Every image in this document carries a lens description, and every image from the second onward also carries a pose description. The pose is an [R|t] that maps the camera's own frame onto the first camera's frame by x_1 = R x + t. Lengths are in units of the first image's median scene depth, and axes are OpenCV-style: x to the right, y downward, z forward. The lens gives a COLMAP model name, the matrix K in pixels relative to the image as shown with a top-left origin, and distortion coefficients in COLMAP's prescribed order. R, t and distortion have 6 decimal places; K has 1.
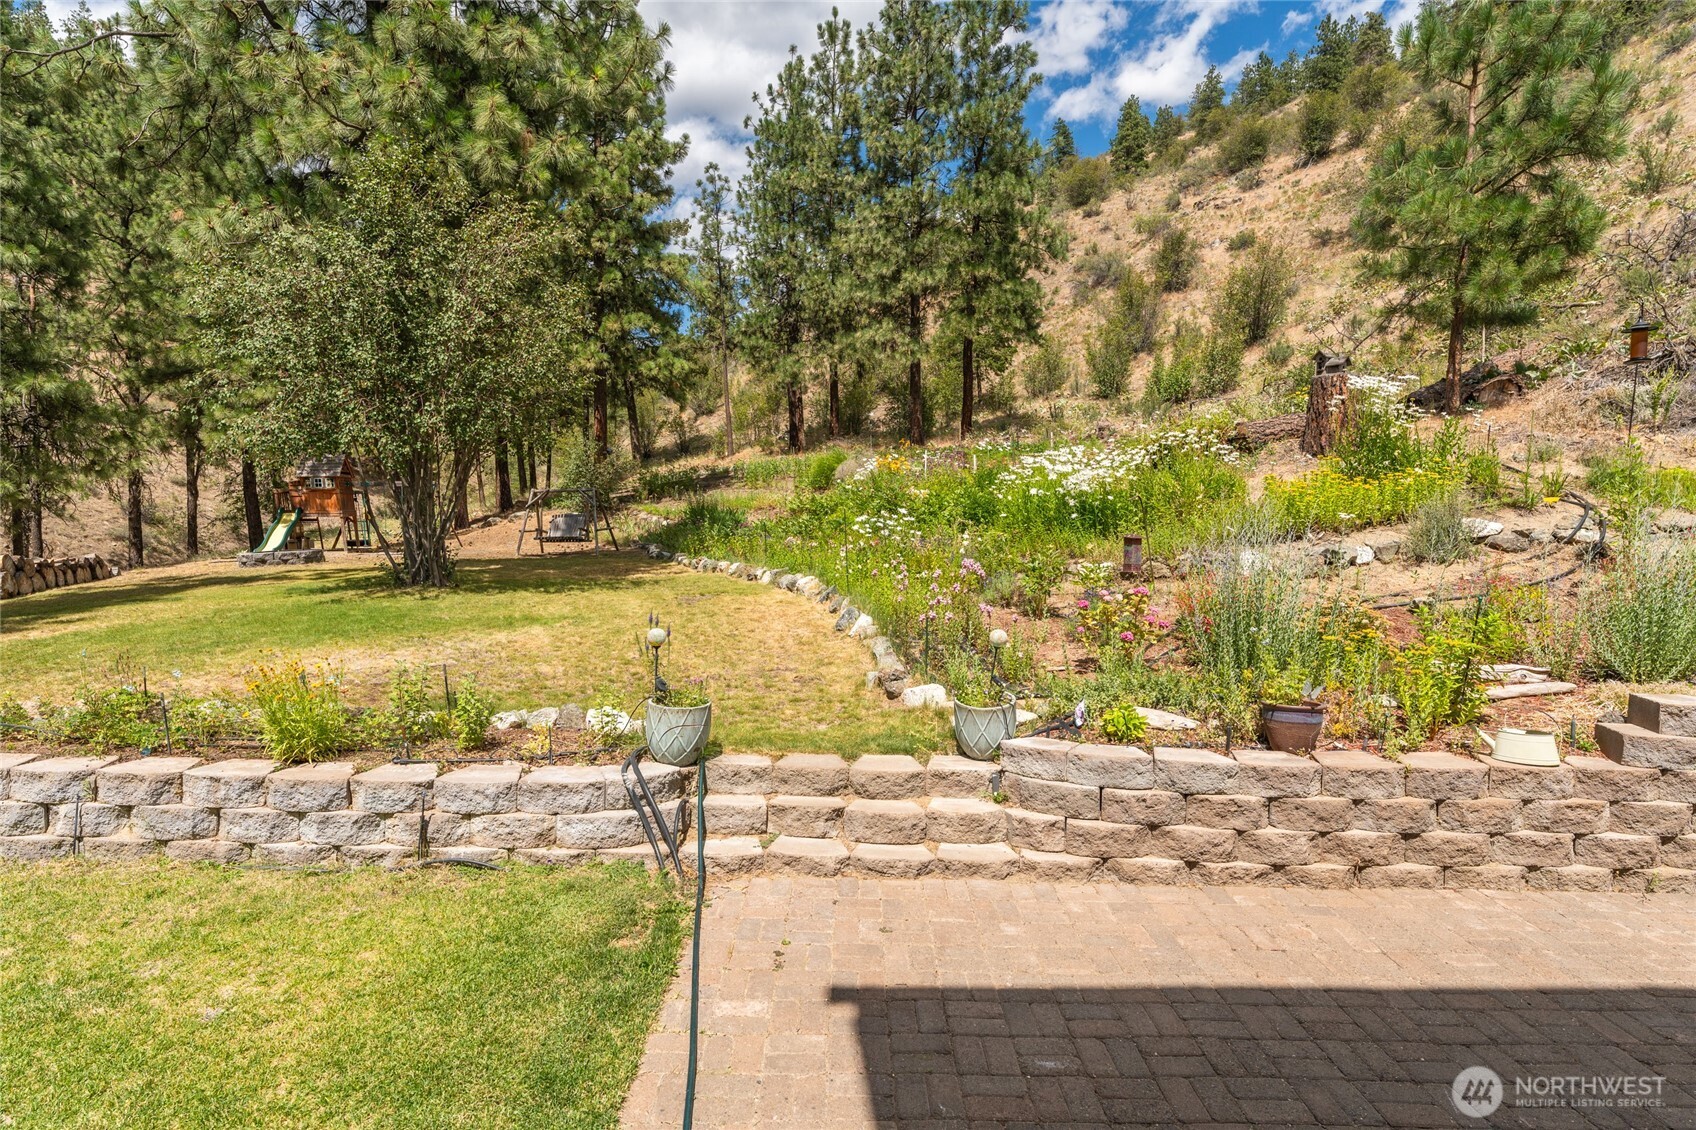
lens RADIAL K [[861.0, 0, 848.0], [0, 861.0, 563.1], [0, 0, 1]] dist [0.000396, 0.000364]
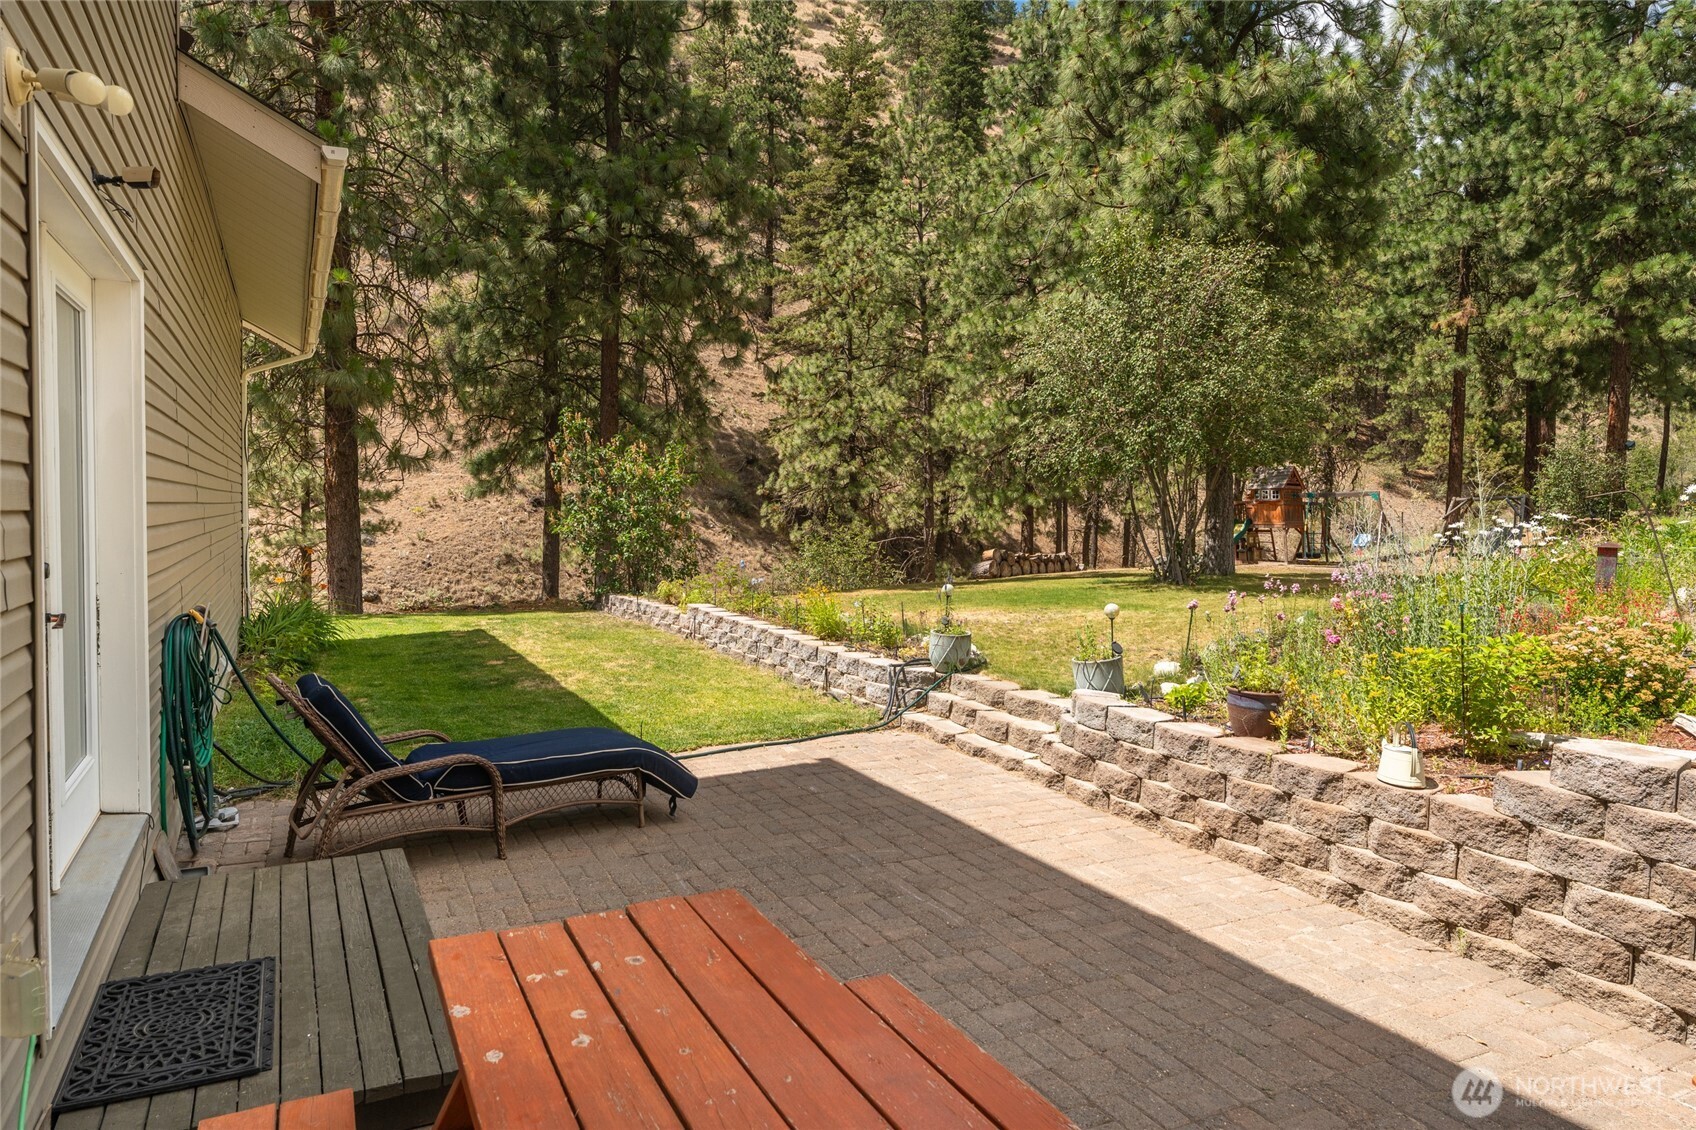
lens RADIAL K [[1029.3, 0, 847.1], [0, 1029.3, 563.6], [0, 0, 1]] dist [-0.001201, -0.000437]
pose [[0.452070, 0.041425, -0.891020, 1.500172], [-0.064954, 0.997798, 0.013434, 0.028643], [0.889614, 0.051803, 0.453765, -0.001885]]
